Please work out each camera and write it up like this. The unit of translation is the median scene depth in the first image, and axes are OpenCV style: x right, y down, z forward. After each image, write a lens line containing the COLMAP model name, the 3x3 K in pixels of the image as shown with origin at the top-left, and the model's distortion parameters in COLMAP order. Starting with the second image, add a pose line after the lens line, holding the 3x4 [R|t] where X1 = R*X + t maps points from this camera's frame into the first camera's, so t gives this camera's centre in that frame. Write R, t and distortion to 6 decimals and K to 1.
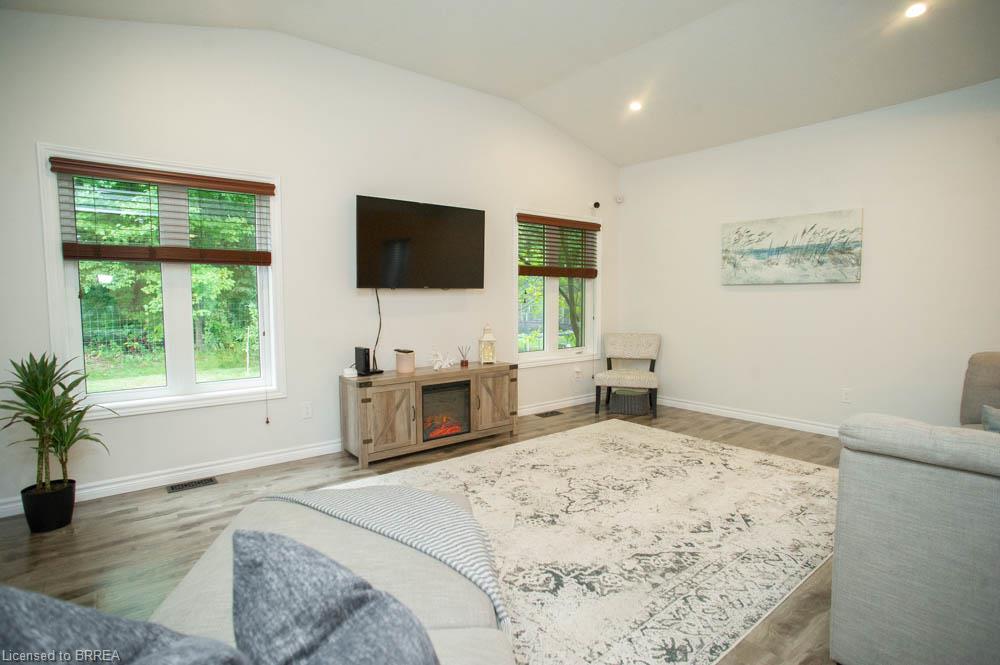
lens RADIAL K [[525.9, 0, 503.0], [0, 525.9, 331.4], [0, 0, 1]] dist [-0.108784, 0.062193]
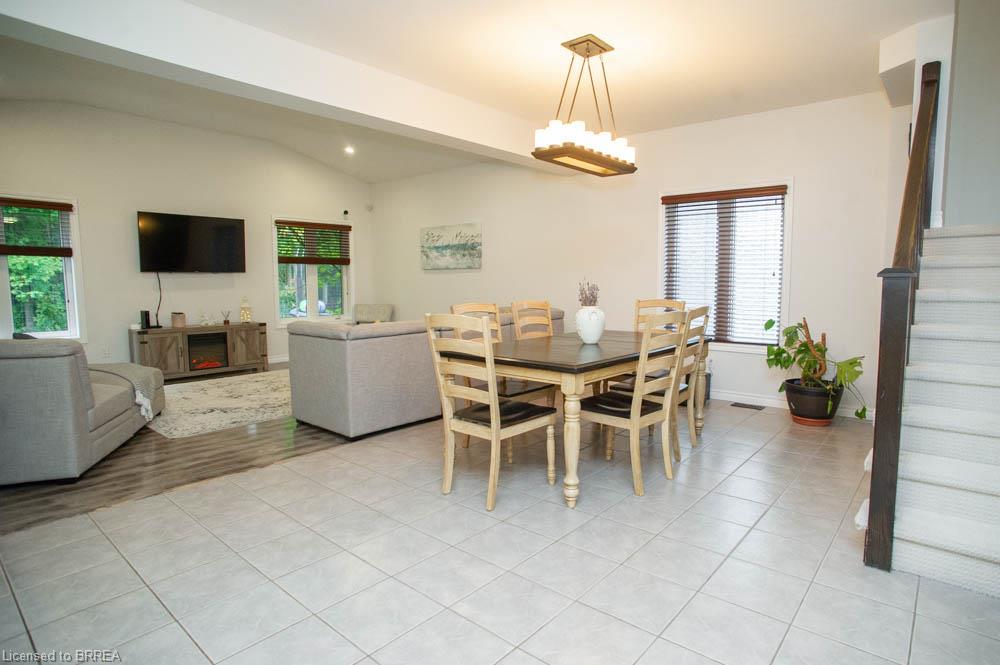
lens RADIAL K [[546.1, 0, 495.4], [0, 546.1, 328.6], [0, 0, 1]] dist [-0.000374, 0.000773]
pose [[0.986864, -0.015057, 0.160852, 0.428883], [0.011526, 0.999672, 0.022858, 0.051460], [-0.161143, -0.020704, 0.986714, -0.662749]]
